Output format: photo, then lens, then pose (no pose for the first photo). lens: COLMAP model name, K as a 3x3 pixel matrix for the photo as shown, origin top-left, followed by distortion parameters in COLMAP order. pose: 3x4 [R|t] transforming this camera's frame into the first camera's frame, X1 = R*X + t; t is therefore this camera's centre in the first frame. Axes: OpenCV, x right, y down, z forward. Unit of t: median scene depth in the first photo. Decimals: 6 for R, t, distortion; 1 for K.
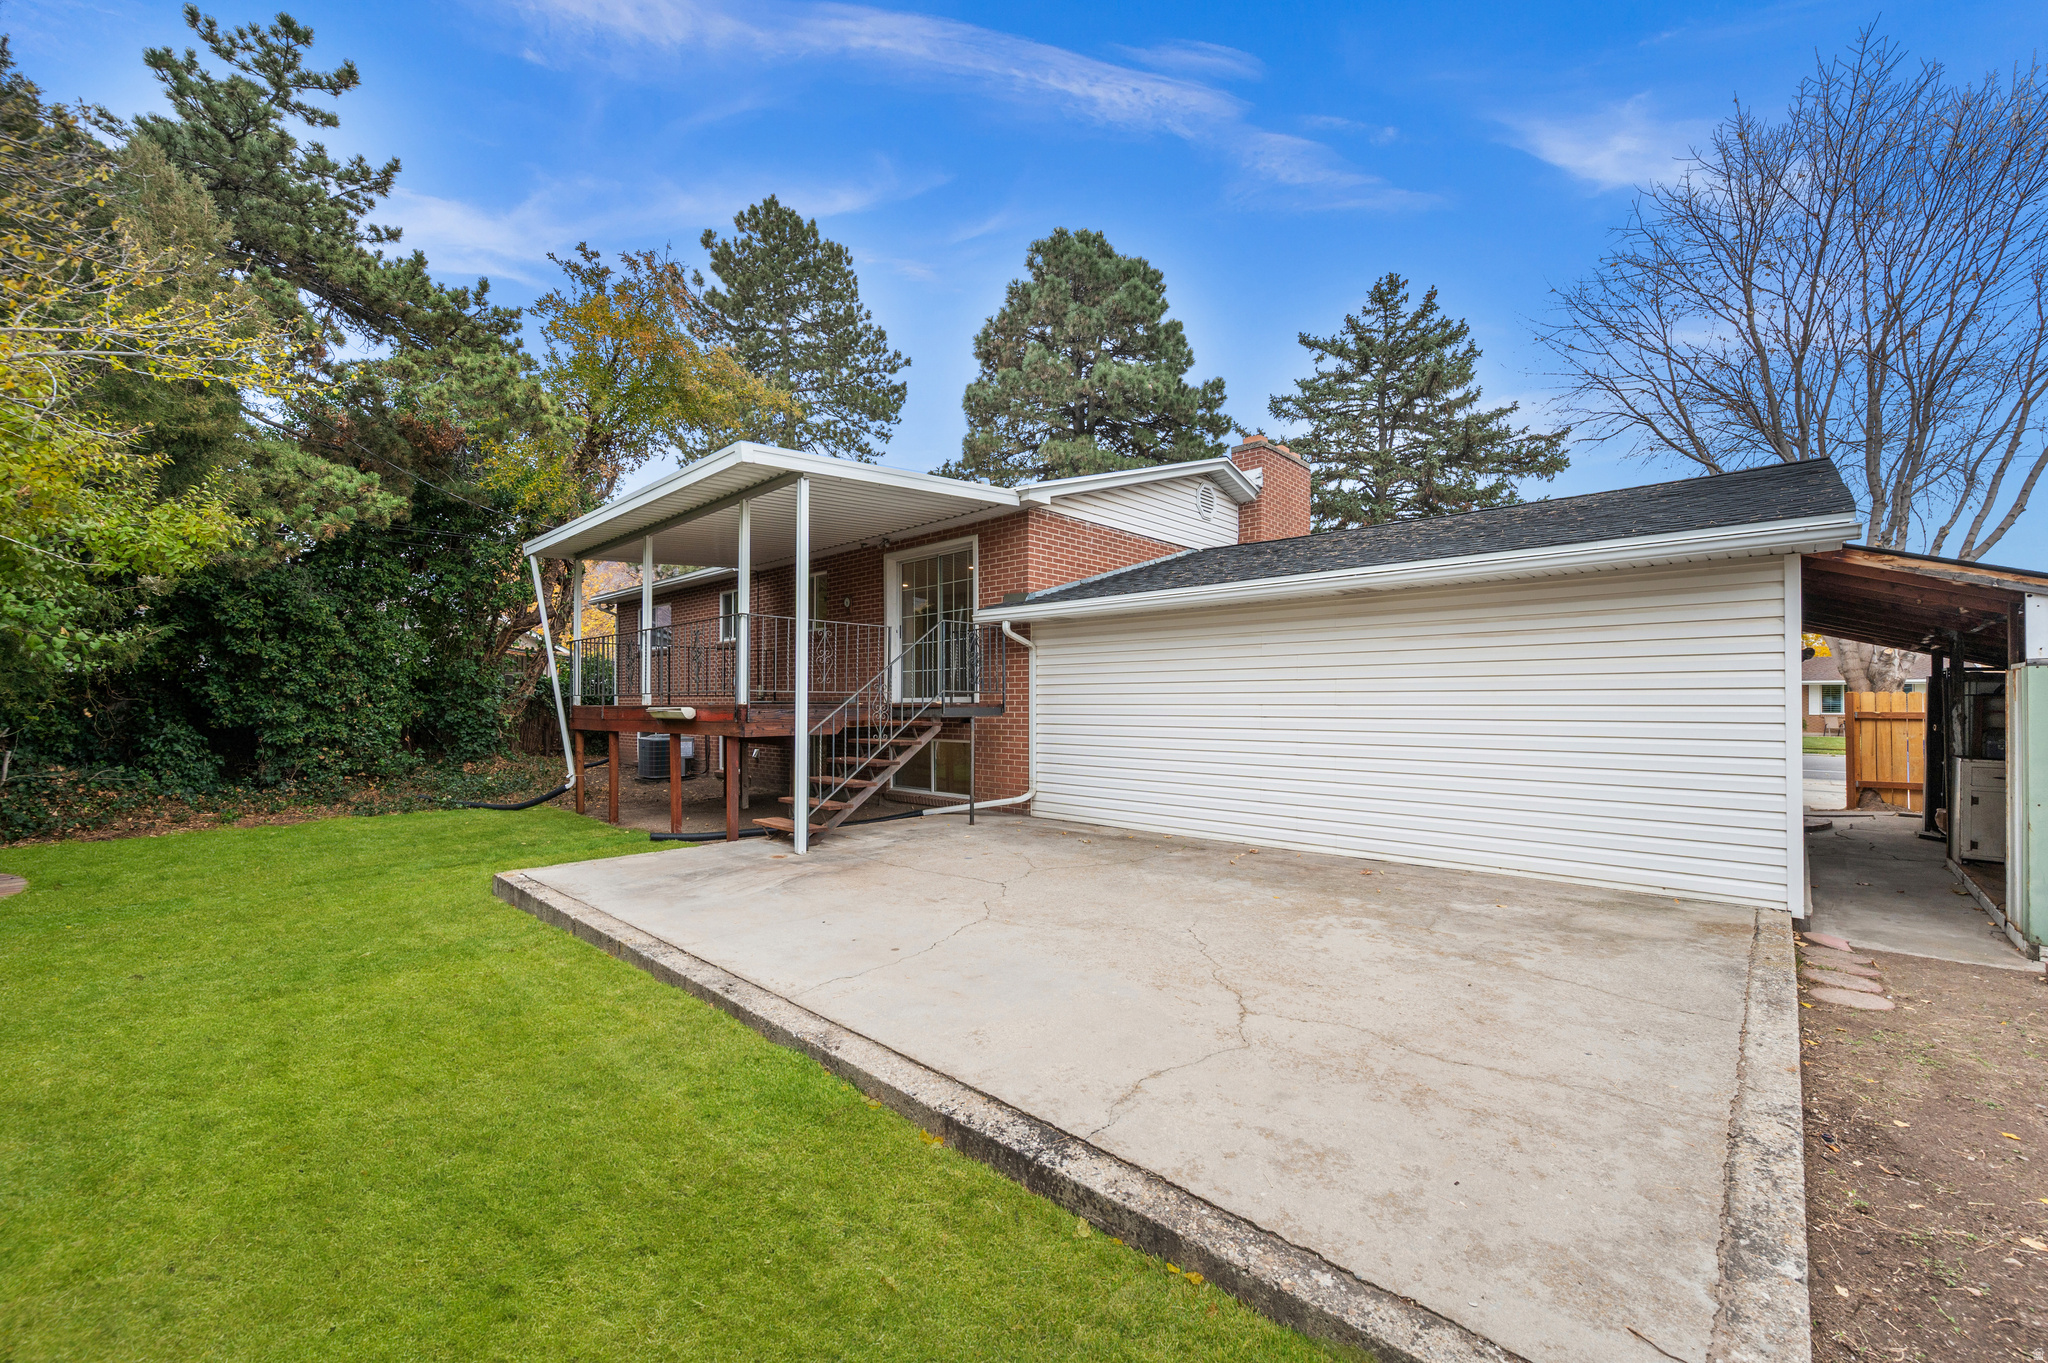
lens RADIAL K [[817.1, 0, 1026.1], [0, 817.1, 686.6], [0, 0, 1]] dist [0.000741, 0.001402]
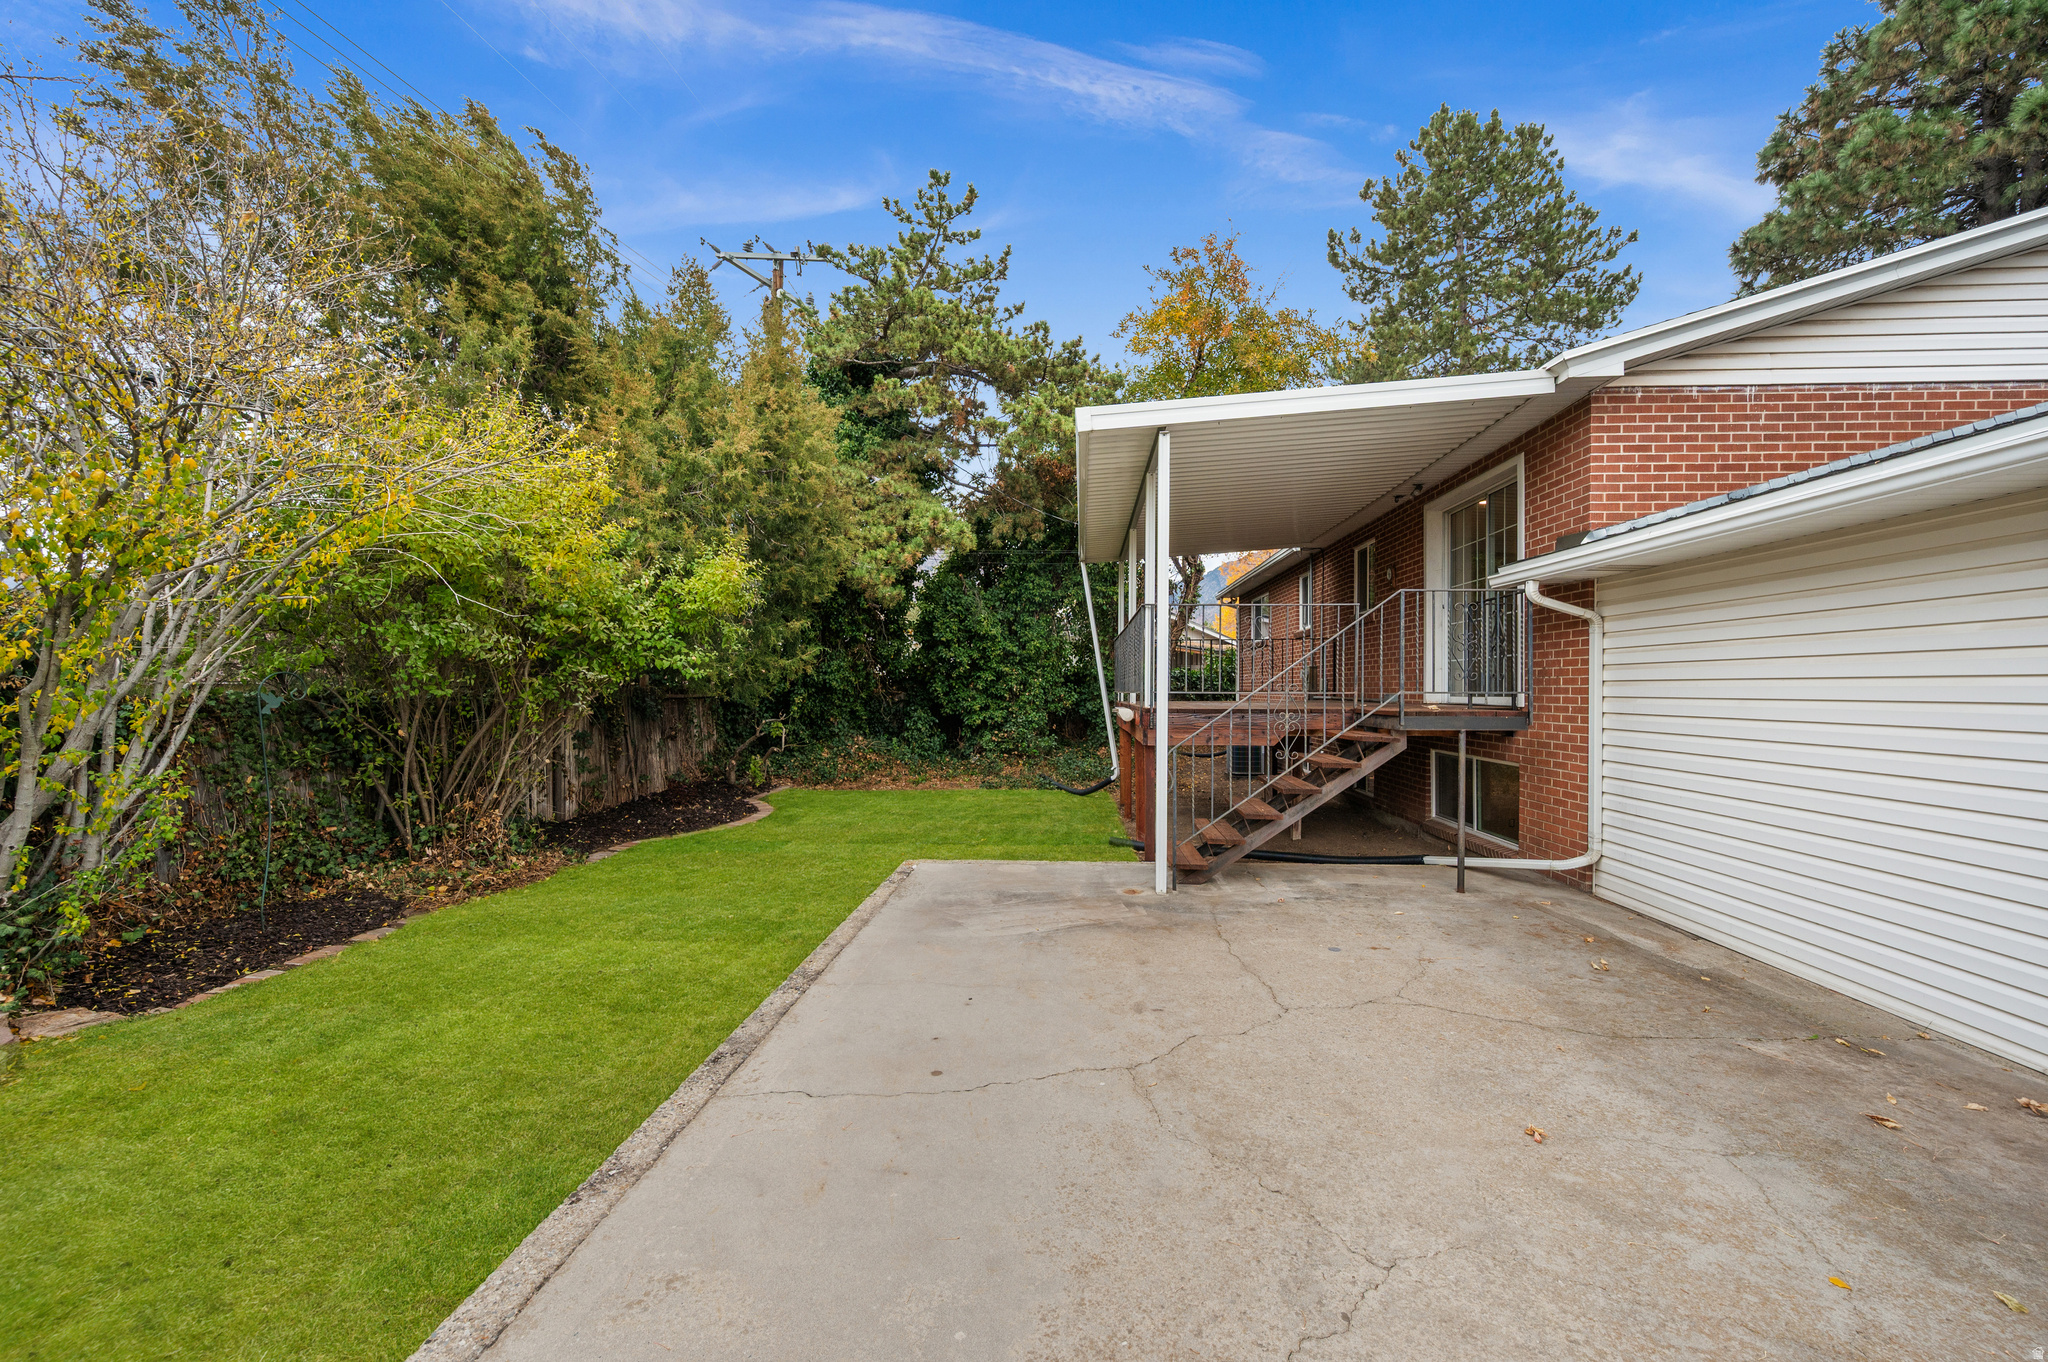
lens RADIAL K [[817.1, 0, 1028.9], [0, 817.1, 686.5], [0, 0, 1]] dist [0.000741, 0.001402]
pose [[0.643354, 0.000128, -0.765569, 0.209950], [0.013848, 0.999834, 0.011804, -0.011158], [0.765443, -0.018196, 0.643246, 0.291357]]
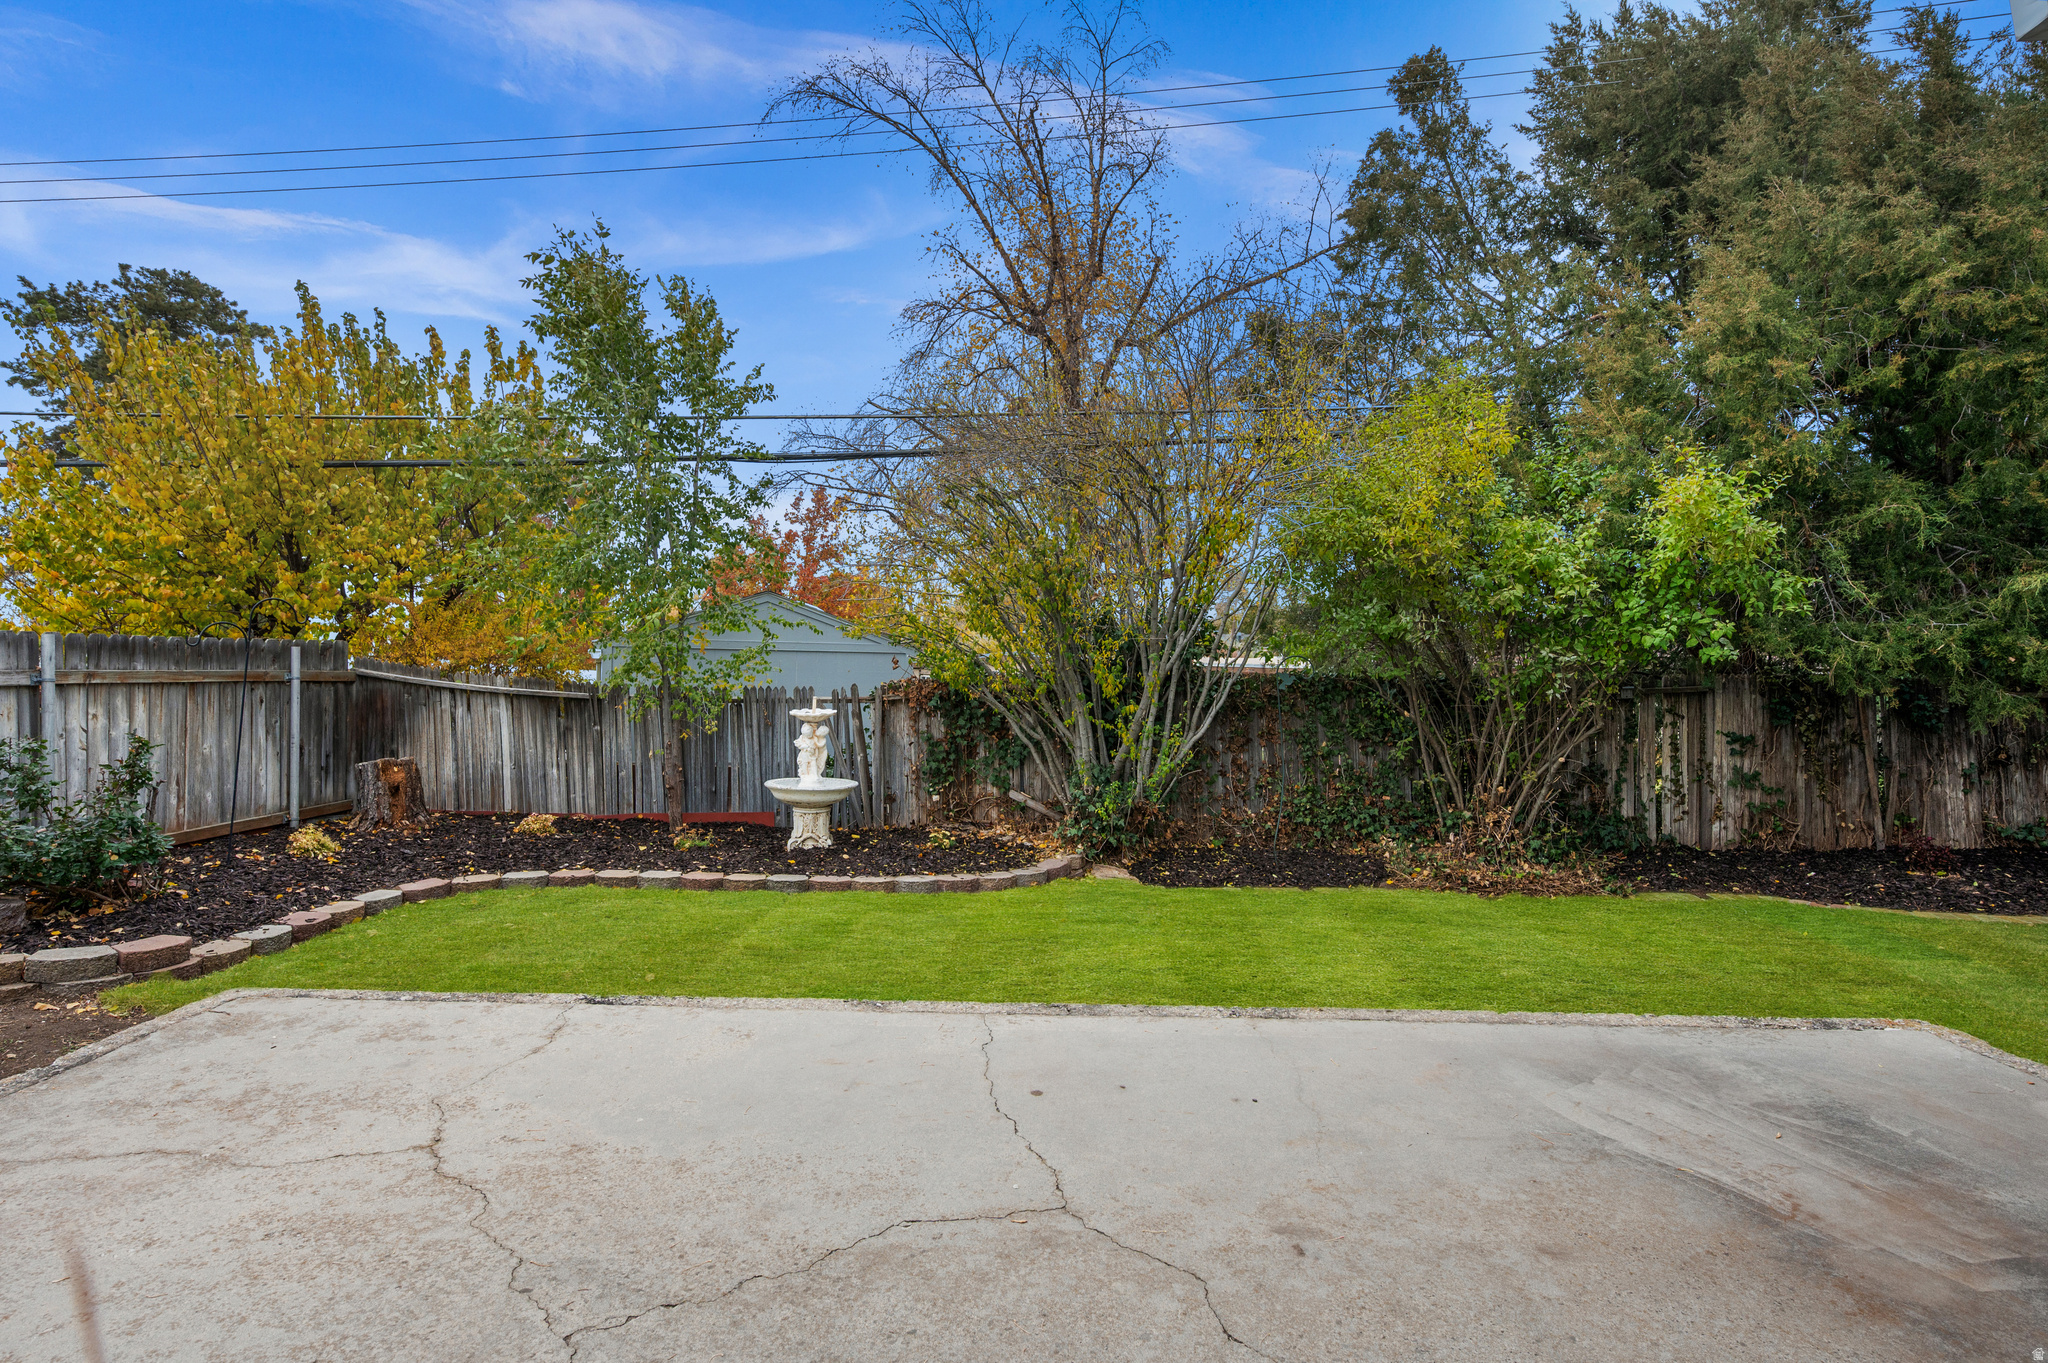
lens RADIAL K [[995.1, 0, 1023.7], [0, 995.1, 672.6], [0, 0, 1]] dist [-0.000333, 0.002037]
pose [[-0.731221, -0.004877, -0.682123, 0.182892], [-0.001963, 0.999985, -0.005045, -0.002088], [0.682137, -0.002350, -0.731220, 0.749743]]
